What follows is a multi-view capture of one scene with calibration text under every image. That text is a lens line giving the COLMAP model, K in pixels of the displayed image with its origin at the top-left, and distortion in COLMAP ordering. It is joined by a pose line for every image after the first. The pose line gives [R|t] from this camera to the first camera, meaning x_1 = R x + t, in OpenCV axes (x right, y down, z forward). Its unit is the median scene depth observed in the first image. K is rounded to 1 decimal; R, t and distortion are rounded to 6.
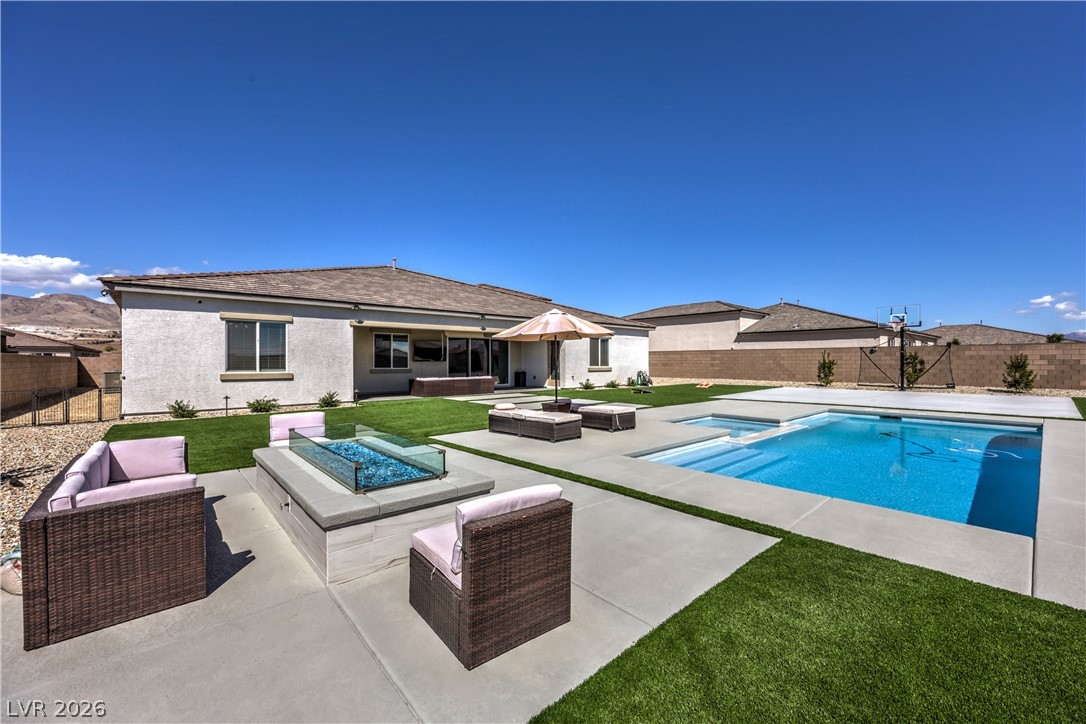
lens RADIAL K [[453.1, 0, 544.7], [0, 453.1, 369.4], [0, 0, 1]] dist [0.000362, 0.000206]
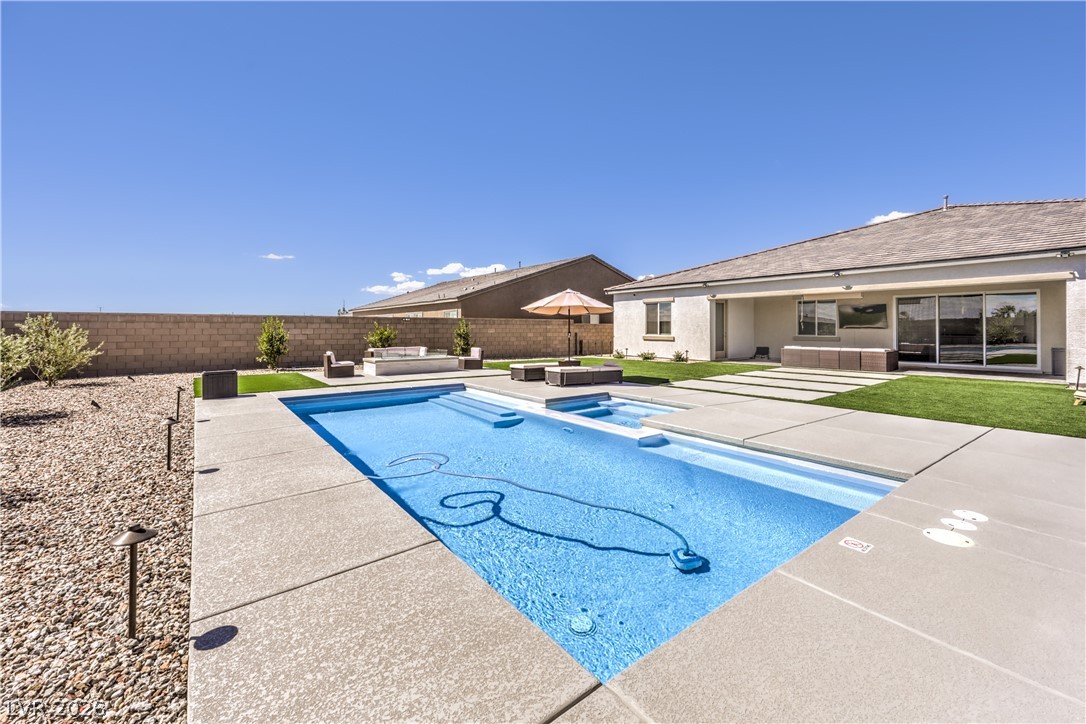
lens RADIAL K [[453.1, 0, 564.7], [0, 453.1, 324.8], [0, 0, 1]] dist [0.000362, 0.000206]
pose [[-0.044976, -0.004854, -0.998976, 0.539334], [-0.016076, 0.999862, -0.004134, -0.010601], [0.998859, 0.015874, -0.045047, 0.430941]]
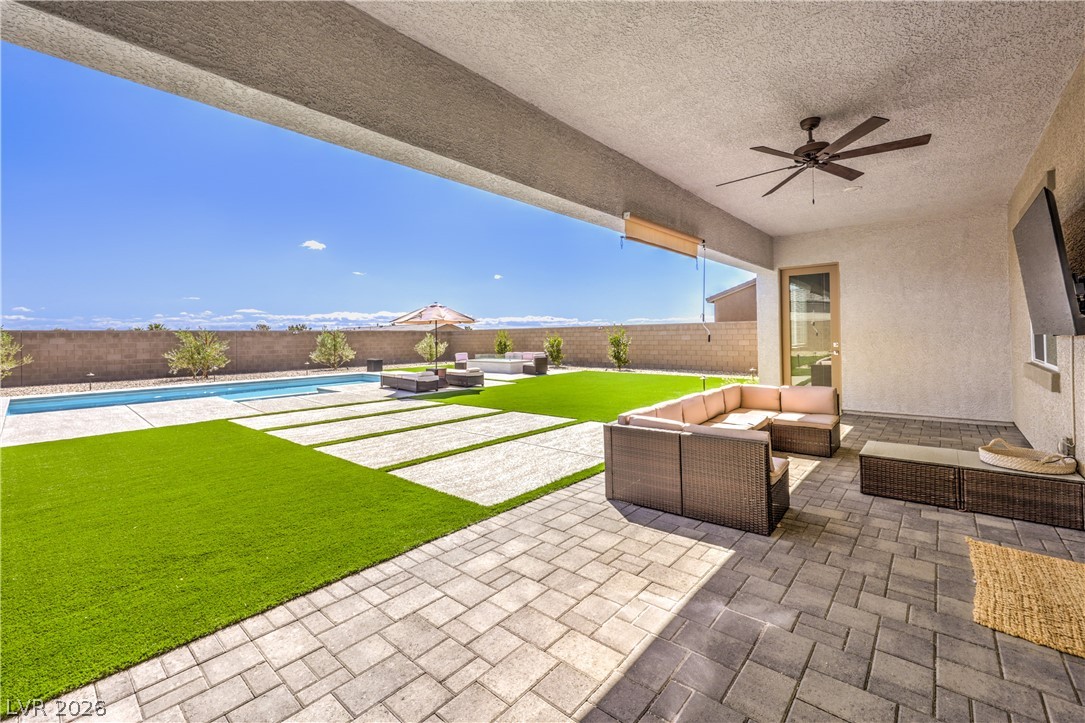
lens RADIAL K [[452.7, 0, 557.9], [0, 452.7, 334.5], [0, 0, 1]] dist [0.000362, 0.000206]
pose [[-0.989884, 0.016578, -0.140909, -0.046294], [0.014783, 0.999796, 0.013781, -0.019697], [0.141108, 0.011558, -0.989927, 0.999595]]
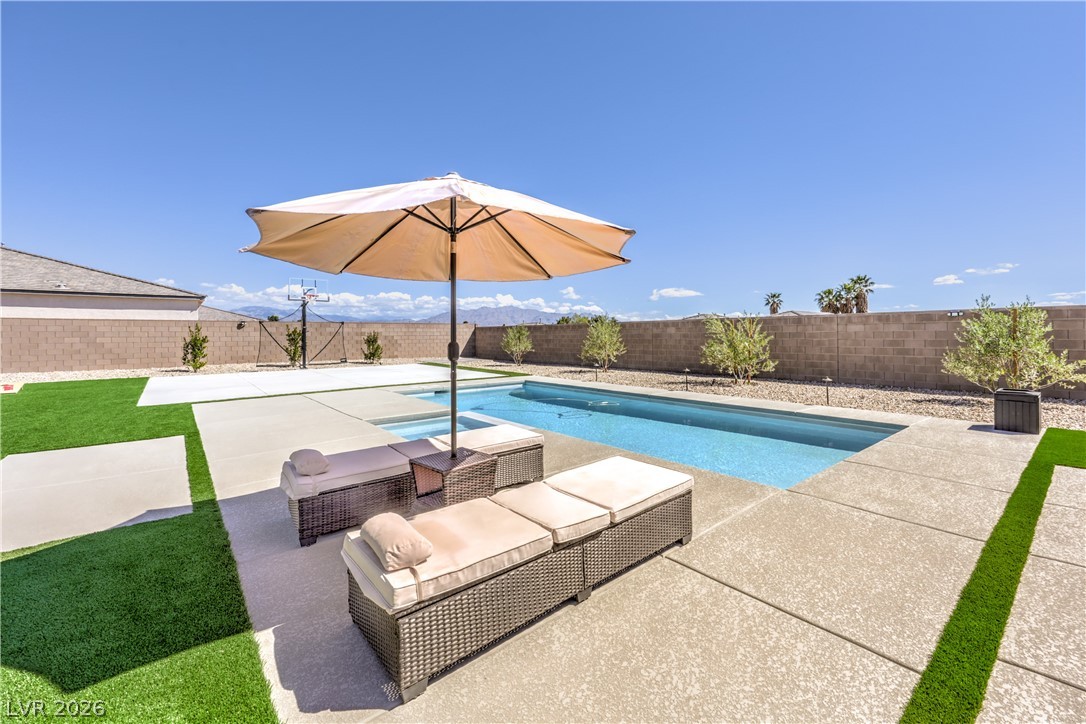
lens RADIAL K [[453.1, 0, 553.7], [0, 453.1, 332.5], [0, 0, 1]] dist [0.000362, 0.000206]
pose [[0.042341, 0.008815, 0.999064, -0.104700], [0.024413, 0.999653, -0.009855, -0.005495], [-0.998805, 0.024807, 0.042111, 0.369793]]
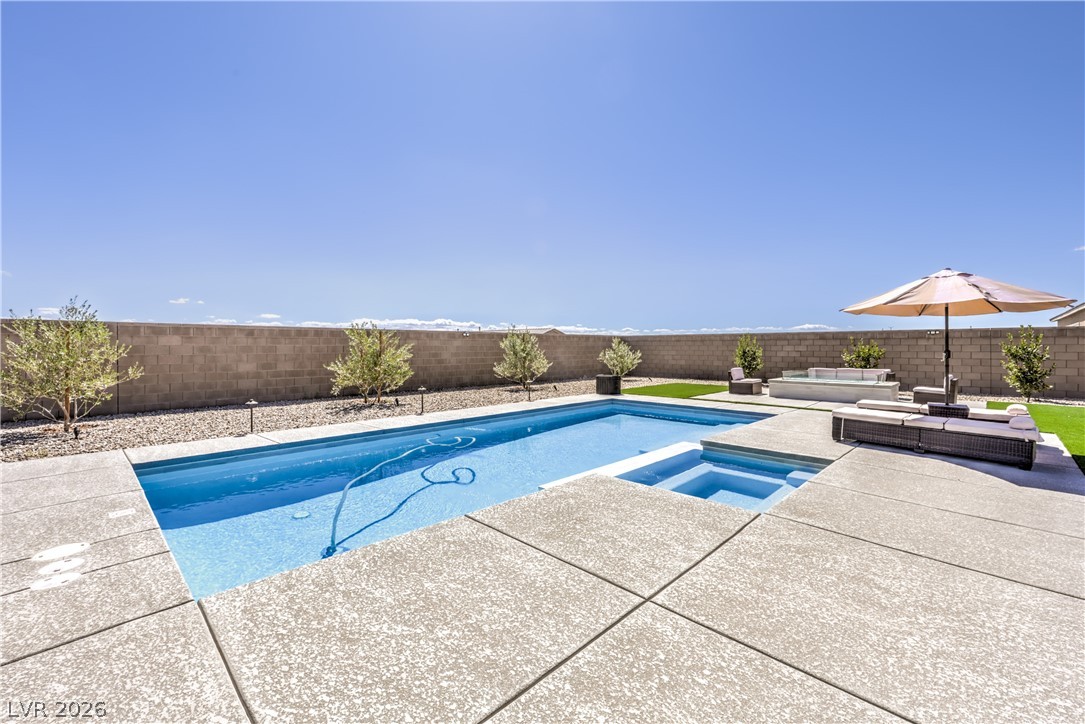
lens RADIAL K [[460.5, 0, 550.5], [0, 460.5, 355.0], [0, 0, 1]] dist [0.009341, -0.000138]
pose [[-0.996583, 0.004974, -0.082448, 0.289703], [0.002059, 0.999371, 0.035406, -0.012449], [0.082572, 0.035115, -0.995966, 0.671851]]
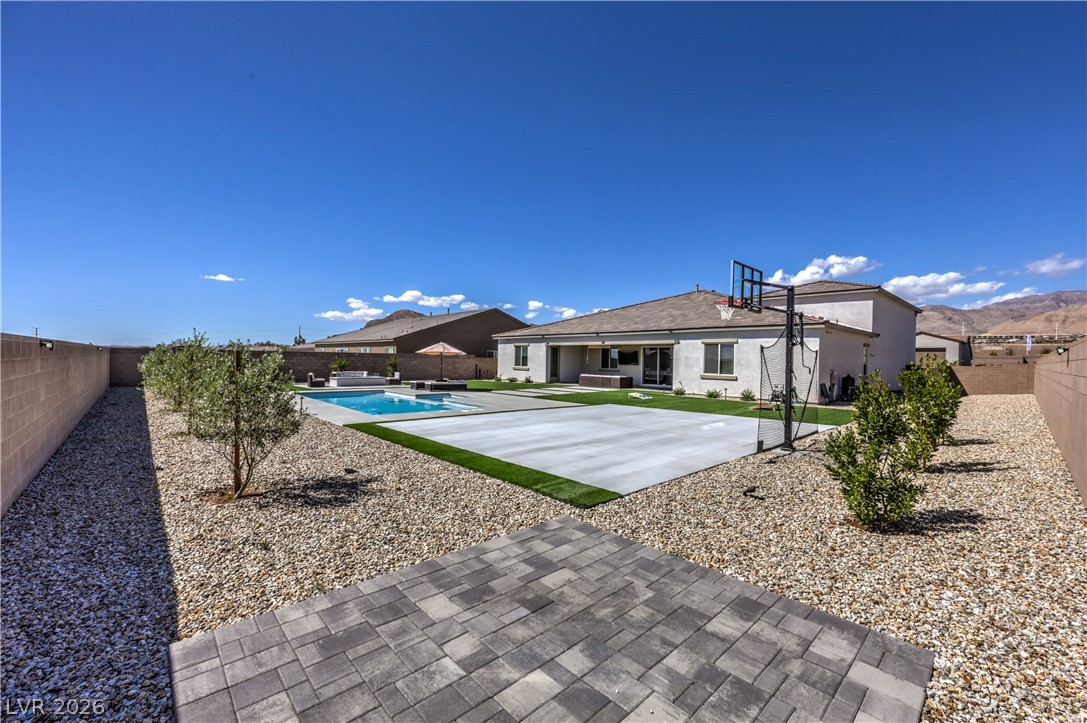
lens RADIAL K [[453.6, 0, 551.0], [0, 453.6, 355.7], [0, 0, 1]] dist [0.000362, 0.000206]
pose [[0.013287, -0.003016, -0.999907, 1.042933], [-0.033962, 0.999417, -0.003466, -0.029347], [0.999335, 0.034005, 0.013176, 0.649617]]
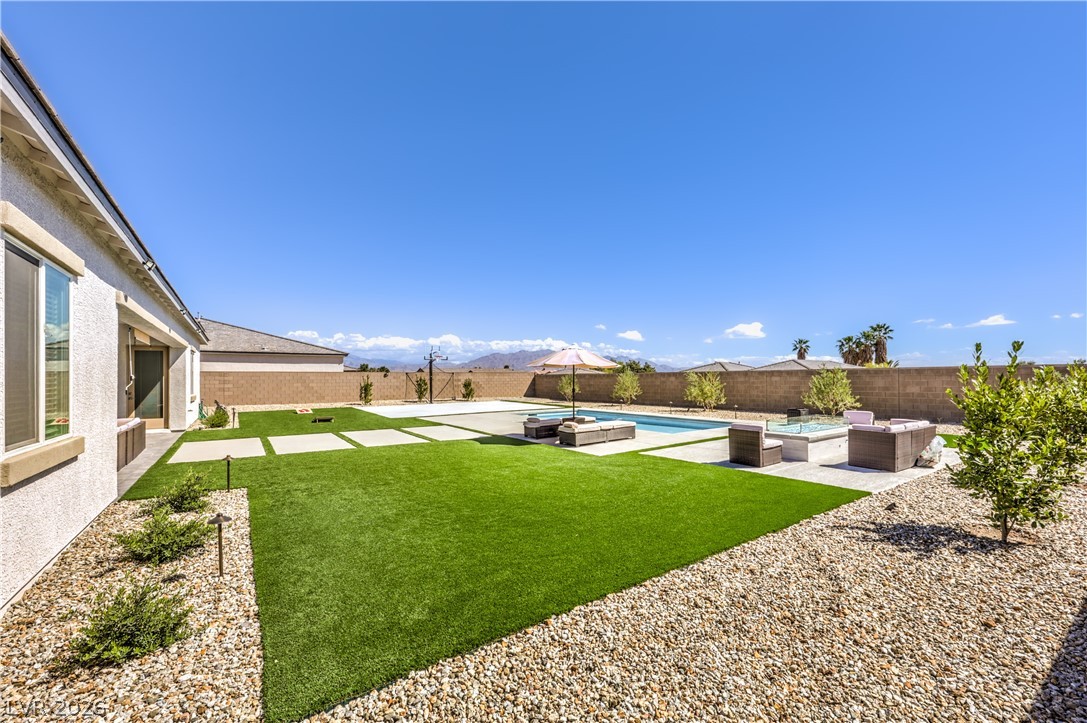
lens RADIAL K [[453.6, 0, 552.1], [0, 453.6, 367.6], [0, 0, 1]] dist [0.000362, 0.000206]
pose [[0.126171, 0.025826, 0.991672, -0.490989], [0.024262, 0.999282, -0.029111, -0.013592], [-0.991712, 0.027733, 0.125454, 0.363251]]
